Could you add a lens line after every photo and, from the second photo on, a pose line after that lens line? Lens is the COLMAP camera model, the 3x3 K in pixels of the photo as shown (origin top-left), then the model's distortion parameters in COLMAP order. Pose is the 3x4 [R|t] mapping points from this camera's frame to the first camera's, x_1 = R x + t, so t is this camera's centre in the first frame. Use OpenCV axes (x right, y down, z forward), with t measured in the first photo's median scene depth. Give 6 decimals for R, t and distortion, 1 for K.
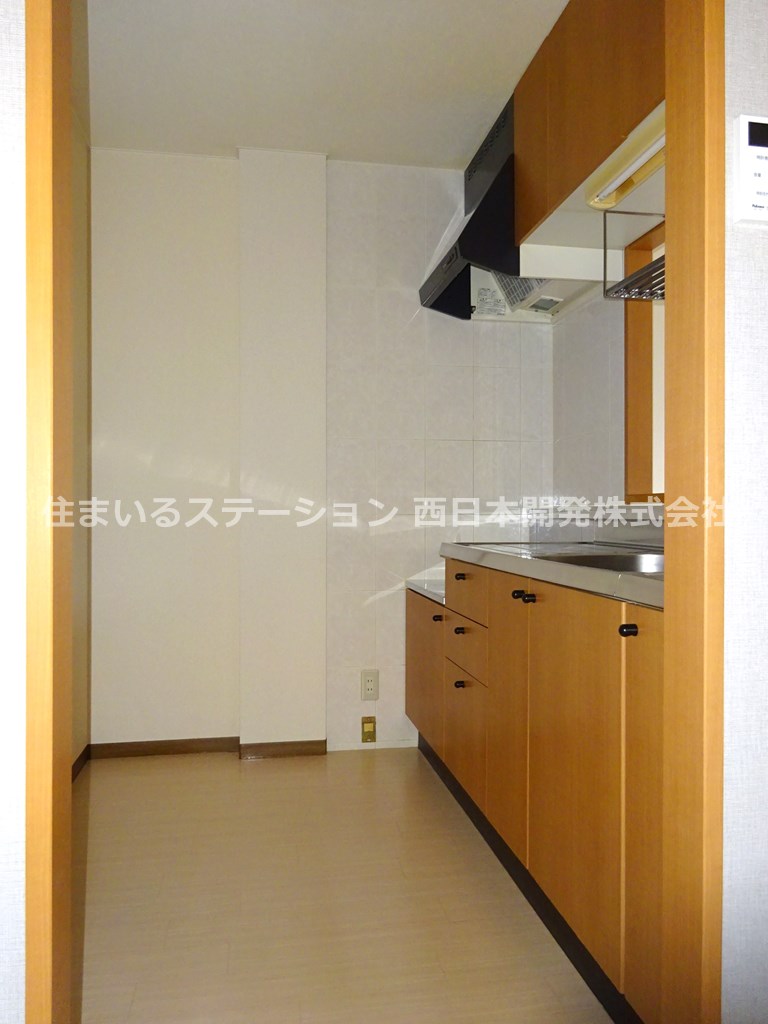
lens RADIAL K [[751.7, 0, 384.0], [0, 751.7, 512.0], [0, 0, 1]] dist [0.005223, 0.003263]
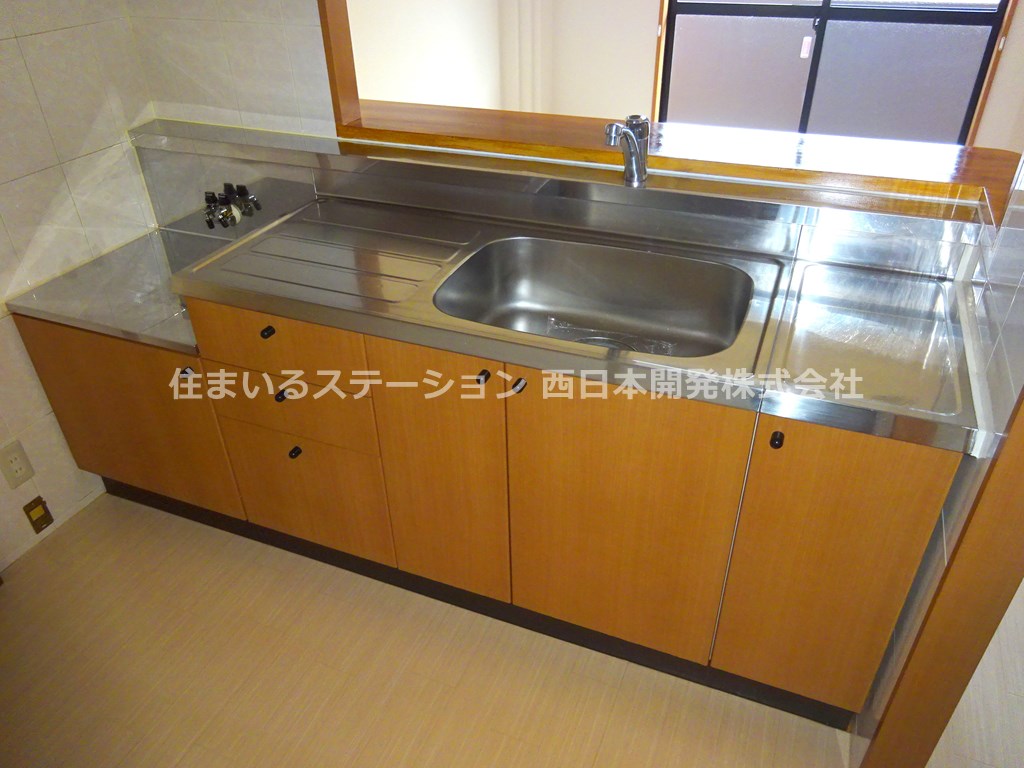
lens RADIAL K [[751.7, 0, 512.0], [0, 751.7, 384.0], [0, 0, 1]] dist [0.005223, 0.003263]
pose [[0.535232, -0.480187, 0.694944, -0.213871], [0.020862, 0.829969, 0.557419, -0.195118], [-0.844447, -0.283851, 0.454244, 0.340484]]
